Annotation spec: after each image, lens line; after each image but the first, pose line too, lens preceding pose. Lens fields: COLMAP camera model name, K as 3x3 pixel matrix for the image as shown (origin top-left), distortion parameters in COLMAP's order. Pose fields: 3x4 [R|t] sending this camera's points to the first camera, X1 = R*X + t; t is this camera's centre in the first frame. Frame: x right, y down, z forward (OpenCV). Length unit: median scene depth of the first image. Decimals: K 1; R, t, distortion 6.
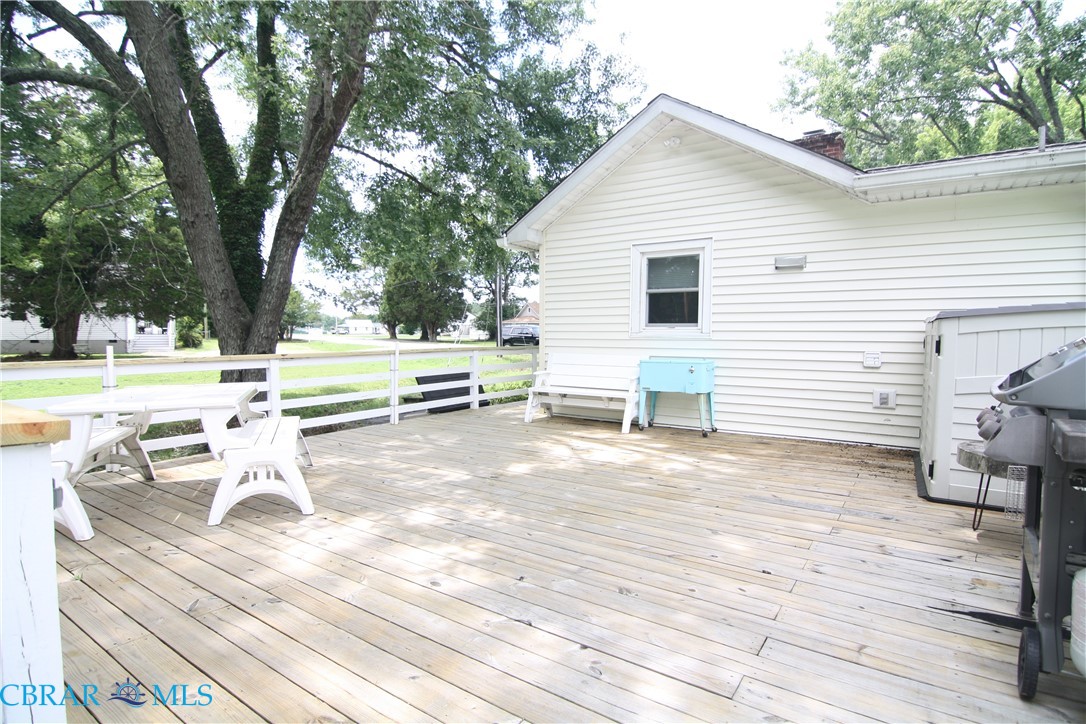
lens RADIAL K [[542.8, 0, 543.0], [0, 542.8, 362.0], [0, 0, 1]] dist [-0.001904, -0.000214]
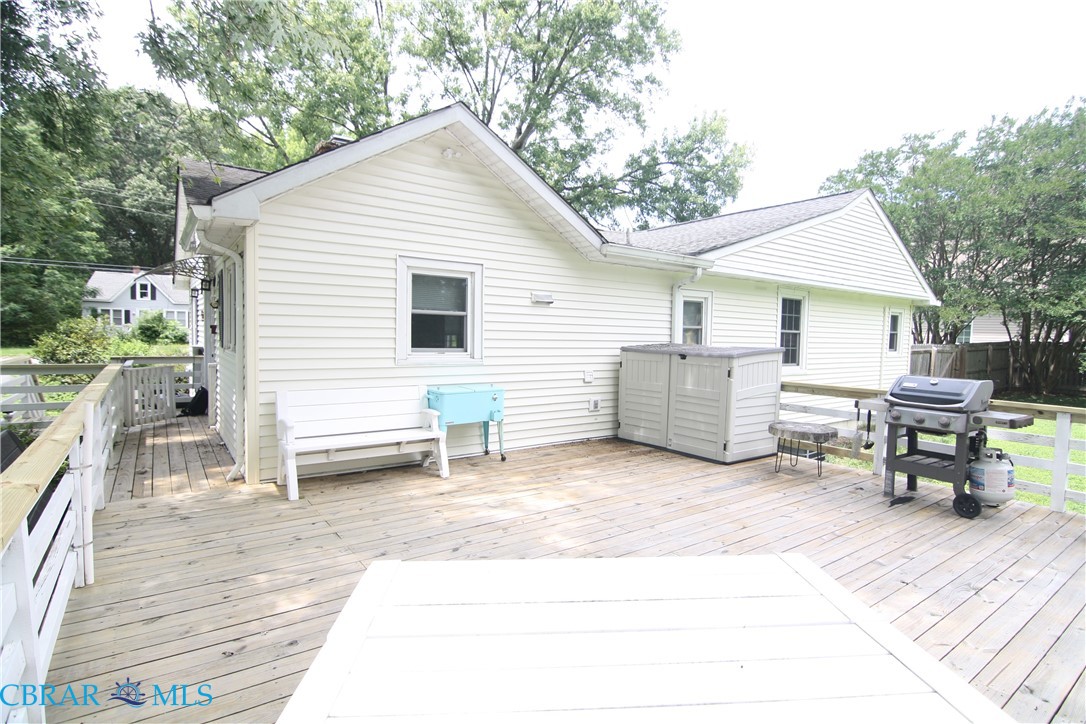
lens RADIAL K [[542.8, 0, 543.0], [0, 542.8, 362.0], [0, 0, 1]] dist [-0.001904, -0.000214]
pose [[0.348186, -0.047141, 0.936239, -0.591810], [0.031570, 0.998758, 0.038548, -0.081072], [-0.936894, 0.016135, 0.349242, 0.532661]]
